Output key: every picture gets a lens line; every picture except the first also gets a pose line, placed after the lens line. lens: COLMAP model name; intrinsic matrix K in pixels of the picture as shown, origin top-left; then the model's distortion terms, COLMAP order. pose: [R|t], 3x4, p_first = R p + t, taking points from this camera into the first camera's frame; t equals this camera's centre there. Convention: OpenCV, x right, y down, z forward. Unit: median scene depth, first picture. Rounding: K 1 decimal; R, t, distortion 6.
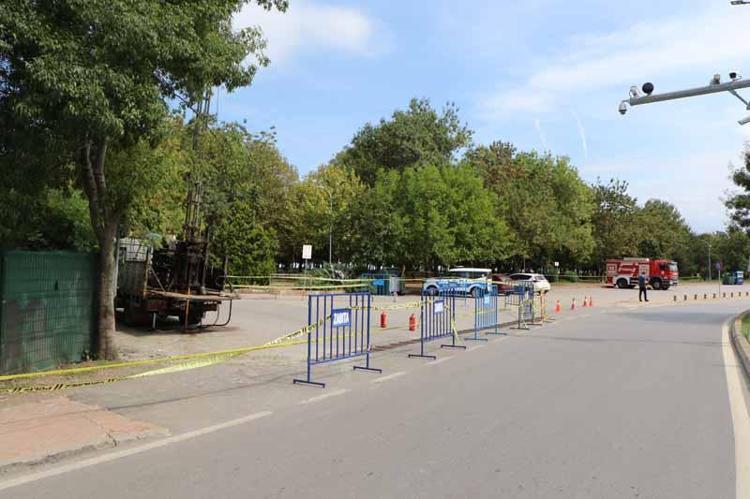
lens RADIAL K [[621.5, 0, 376.5], [0, 621.5, 242.6], [0, 0, 1]] dist [-0.159911, 0.095531]
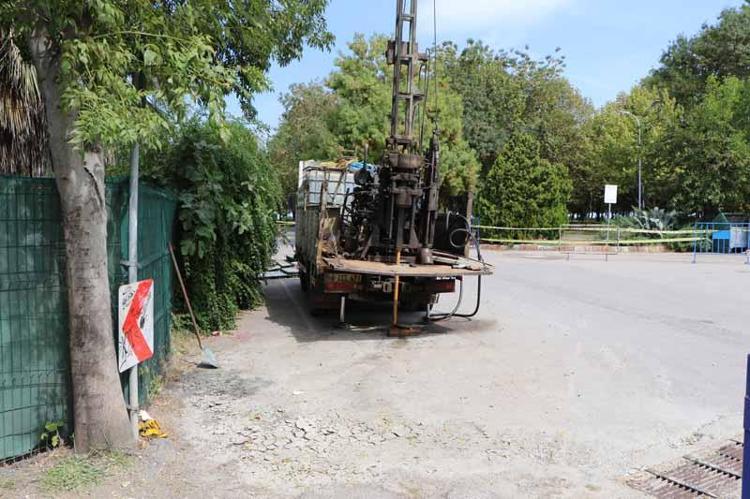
lens RADIAL K [[621.5, 0, 370.7], [0, 621.5, 249.2], [0, 0, 1]] dist [-0.159911, 0.095531]
pose [[0.888232, 0.003702, -0.459381, -0.034057], [0.037236, 0.996097, 0.080025, 0.011932], [0.457884, -0.088186, 0.884627, 0.224920]]
